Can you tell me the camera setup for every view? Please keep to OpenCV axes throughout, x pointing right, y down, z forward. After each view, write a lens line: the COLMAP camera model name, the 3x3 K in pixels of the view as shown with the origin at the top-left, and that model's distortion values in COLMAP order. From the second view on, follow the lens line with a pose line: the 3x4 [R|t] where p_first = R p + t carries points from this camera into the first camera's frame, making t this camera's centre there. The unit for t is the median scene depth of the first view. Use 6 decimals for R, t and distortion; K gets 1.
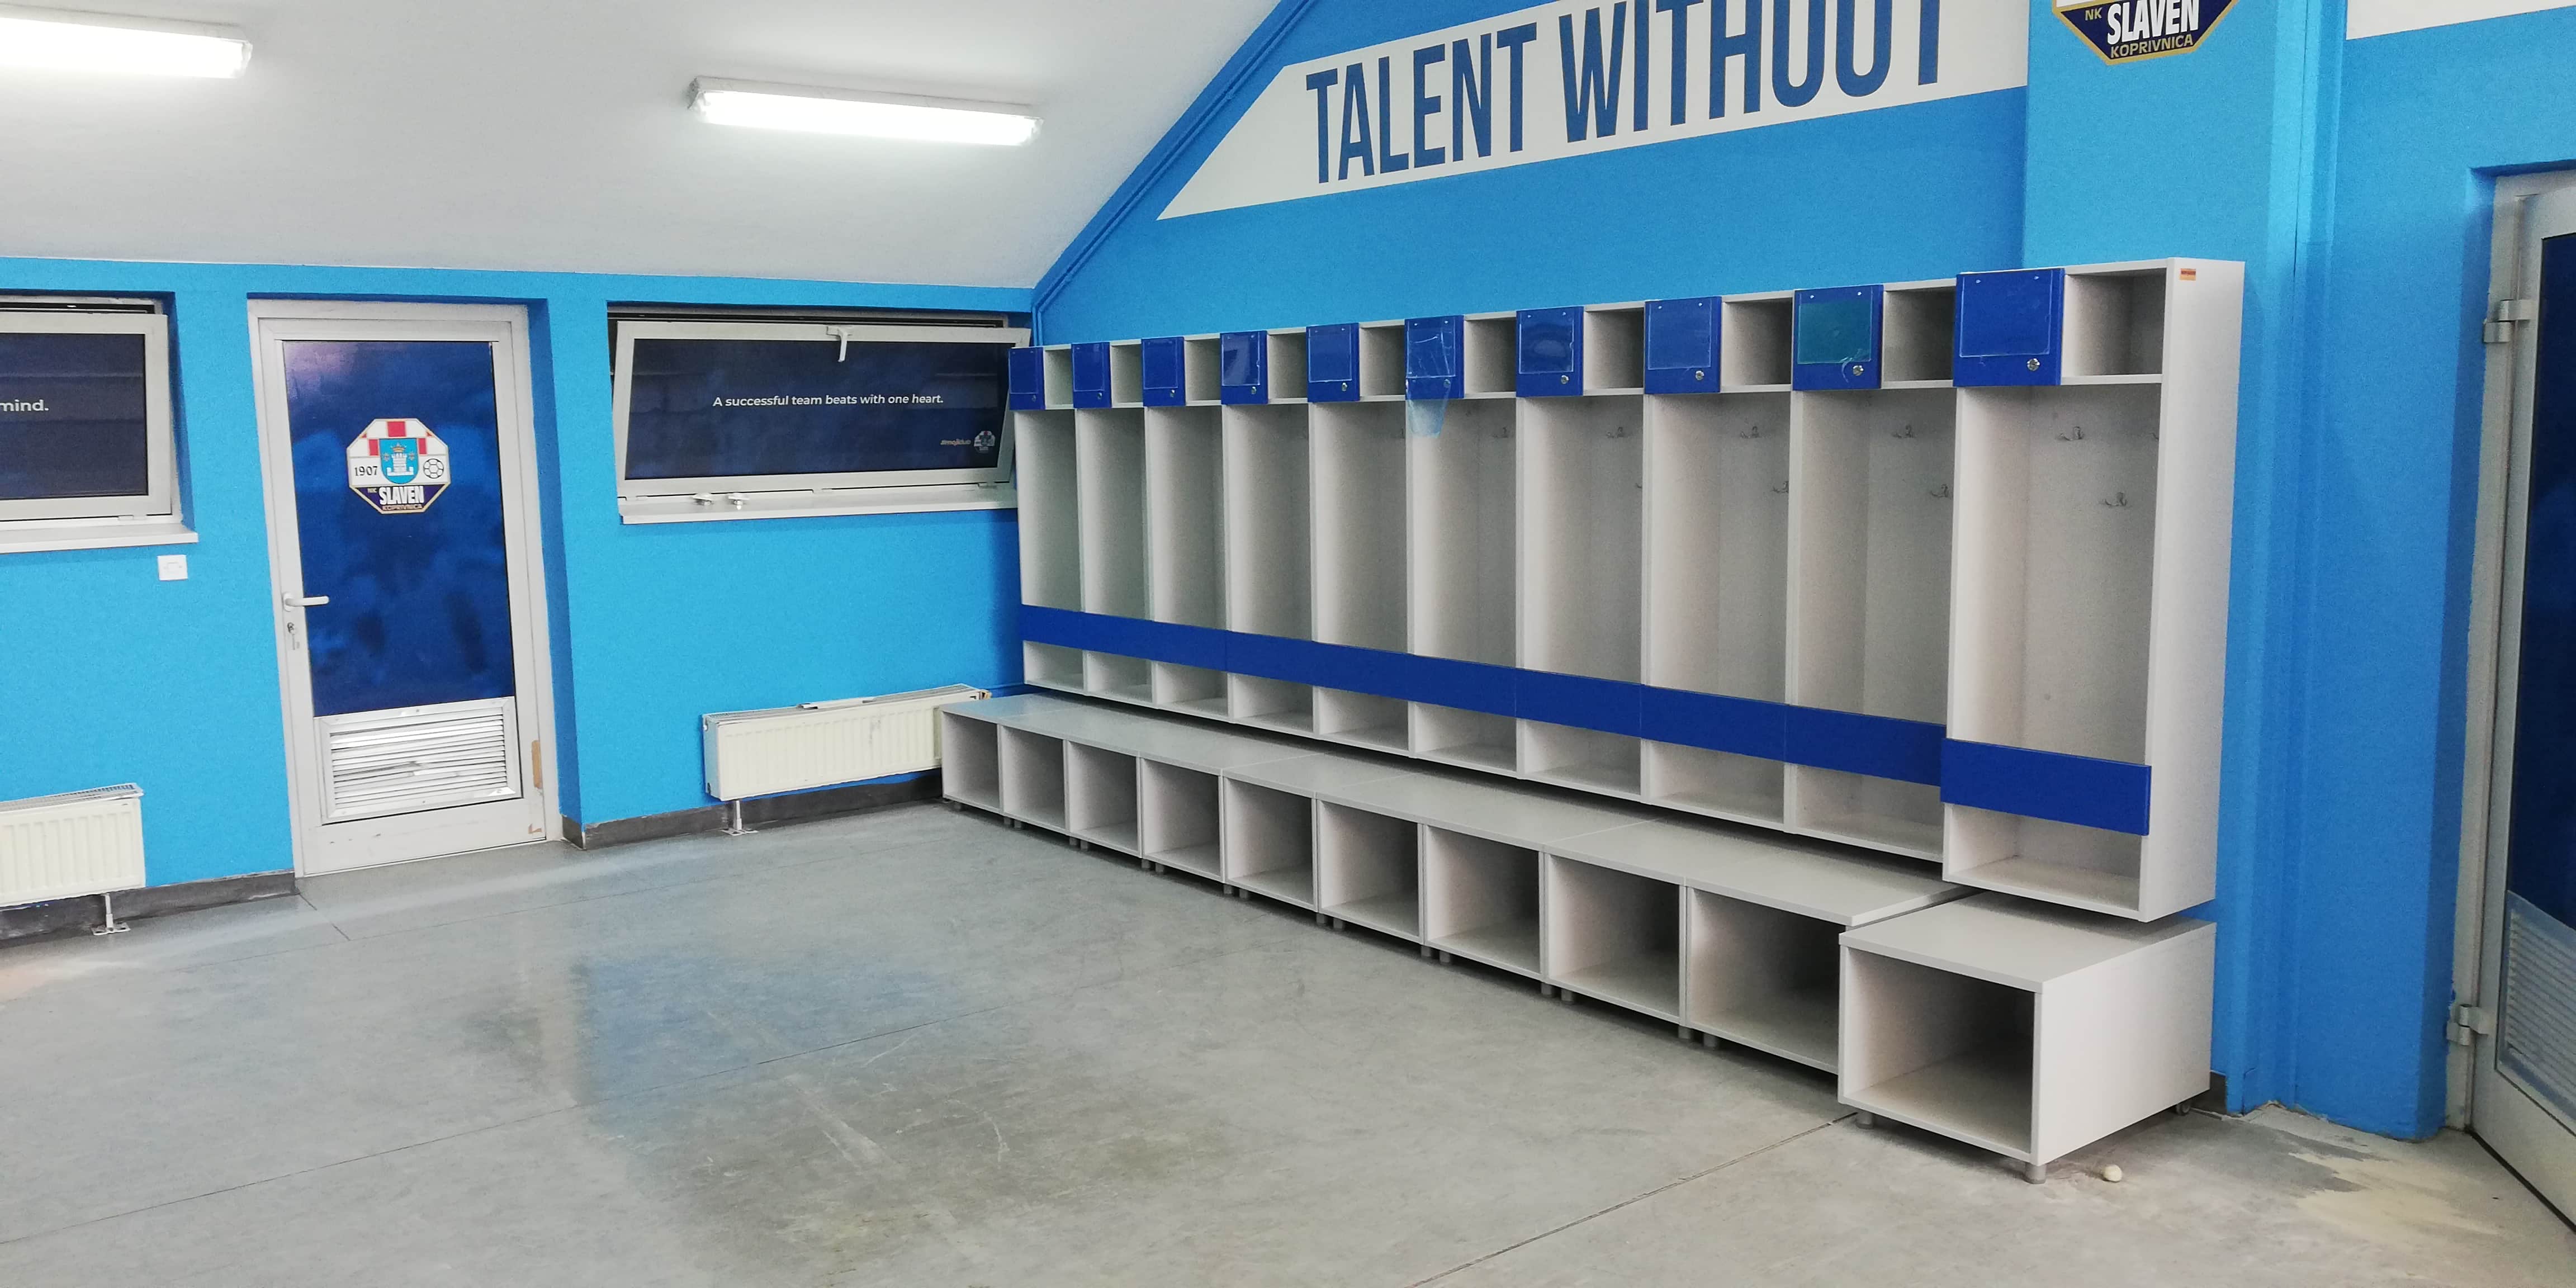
lens RADIAL K [[1933.6, 0, 1277.3], [0, 1933.6, 640.5], [0, 0, 1]] dist [0.061974, -0.094378]
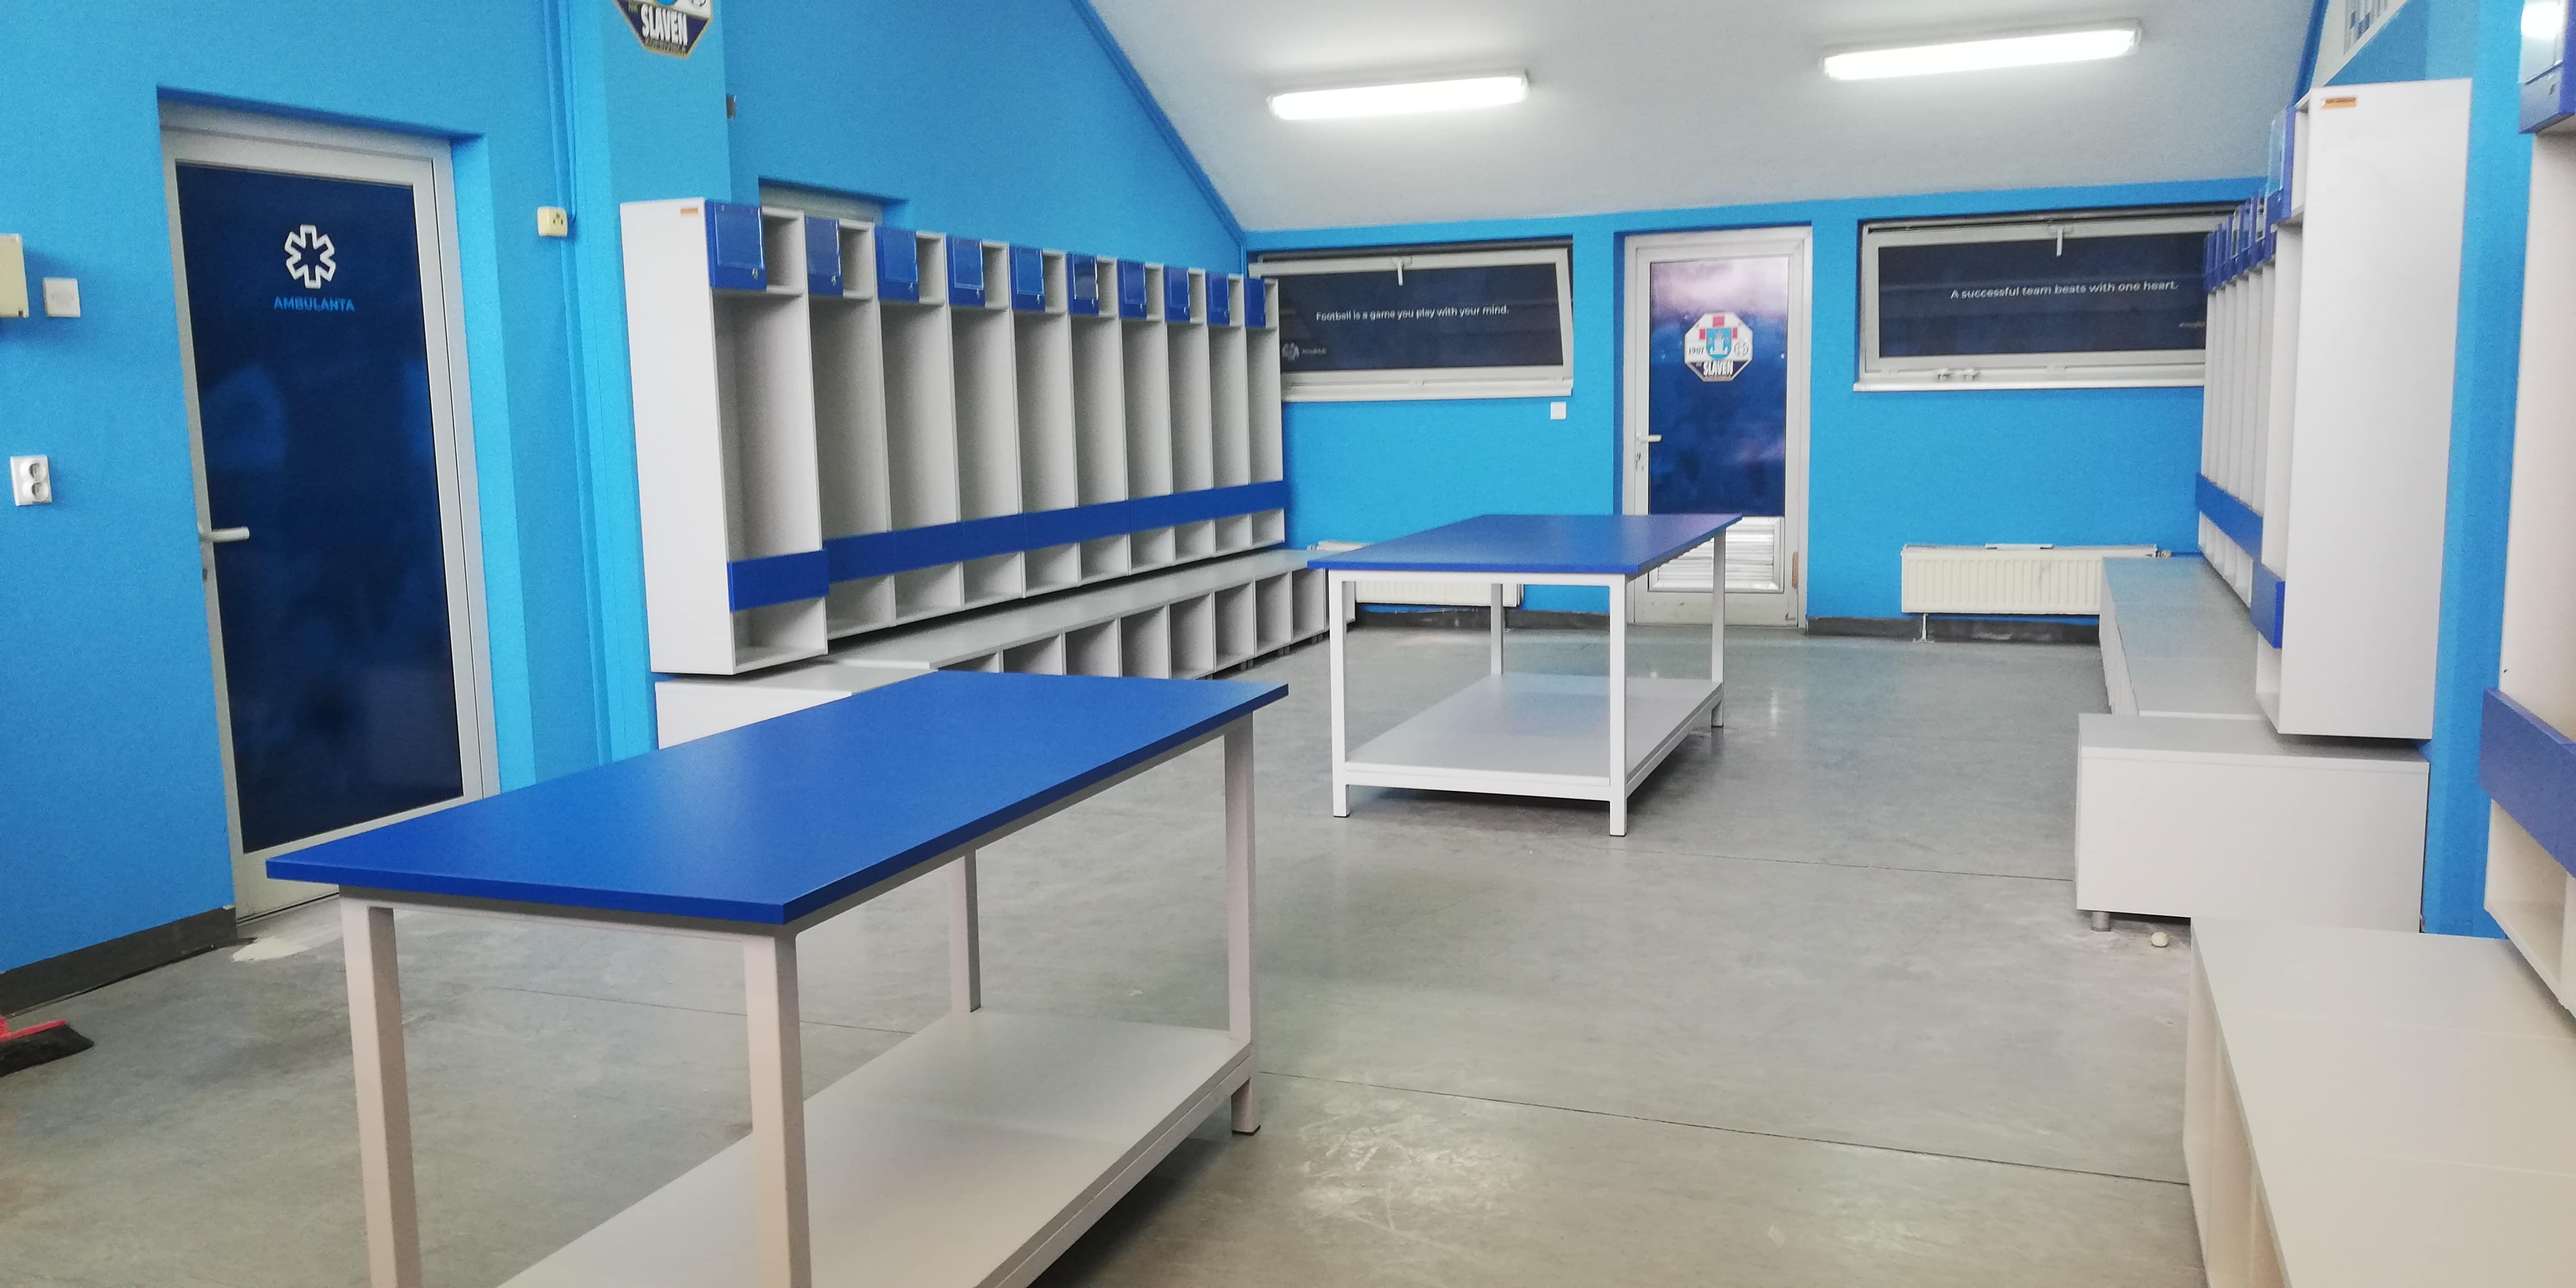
lens RADIAL K [[1933.6, 0, 1274.8], [0, 1933.6, 652.0], [0, 0, 1]] dist [0.061974, -0.094378]
pose [[0.504137, 0.123758, -0.854710, 0.712242], [-0.091562, 0.991761, 0.089596, 0.038519], [0.858756, 0.033090, 0.511315, 0.002142]]
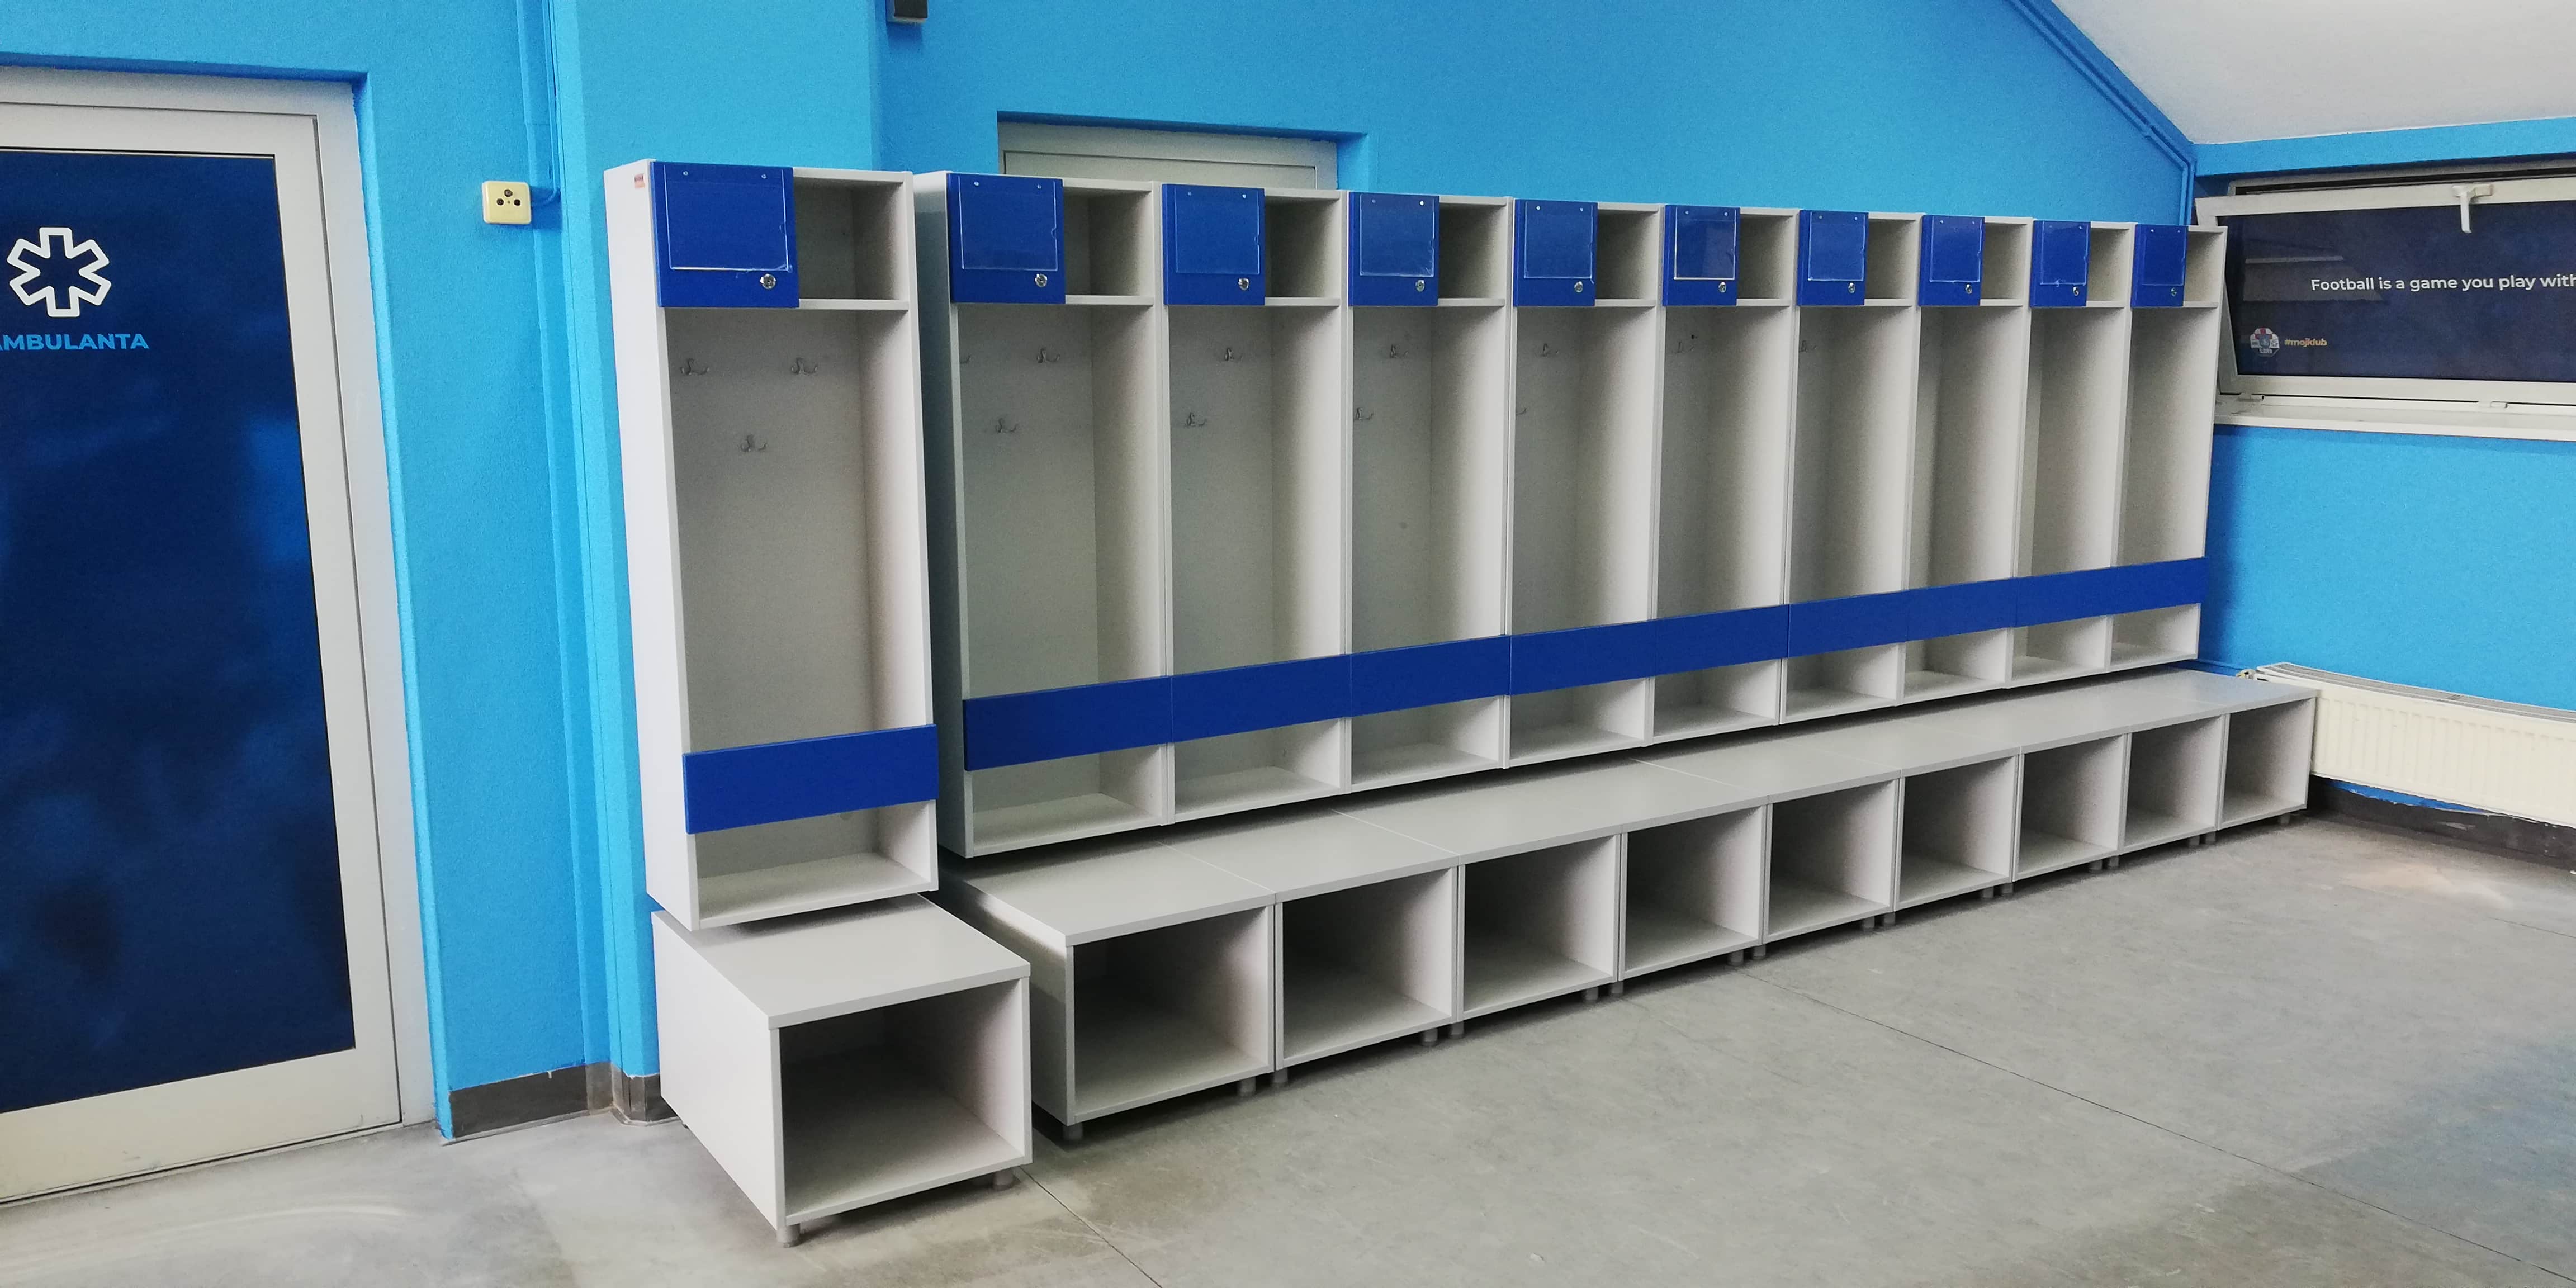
lens RADIAL K [[1933.6, 0, 1303.8], [0, 1933.6, 627.5], [0, 0, 1]] dist [0.061974, -0.094378]
pose [[-0.089818, 0.174561, -0.980541, 0.311694], [-0.112980, 0.976380, 0.184169, -0.059679], [0.989529, 0.127323, -0.067975, 0.471007]]
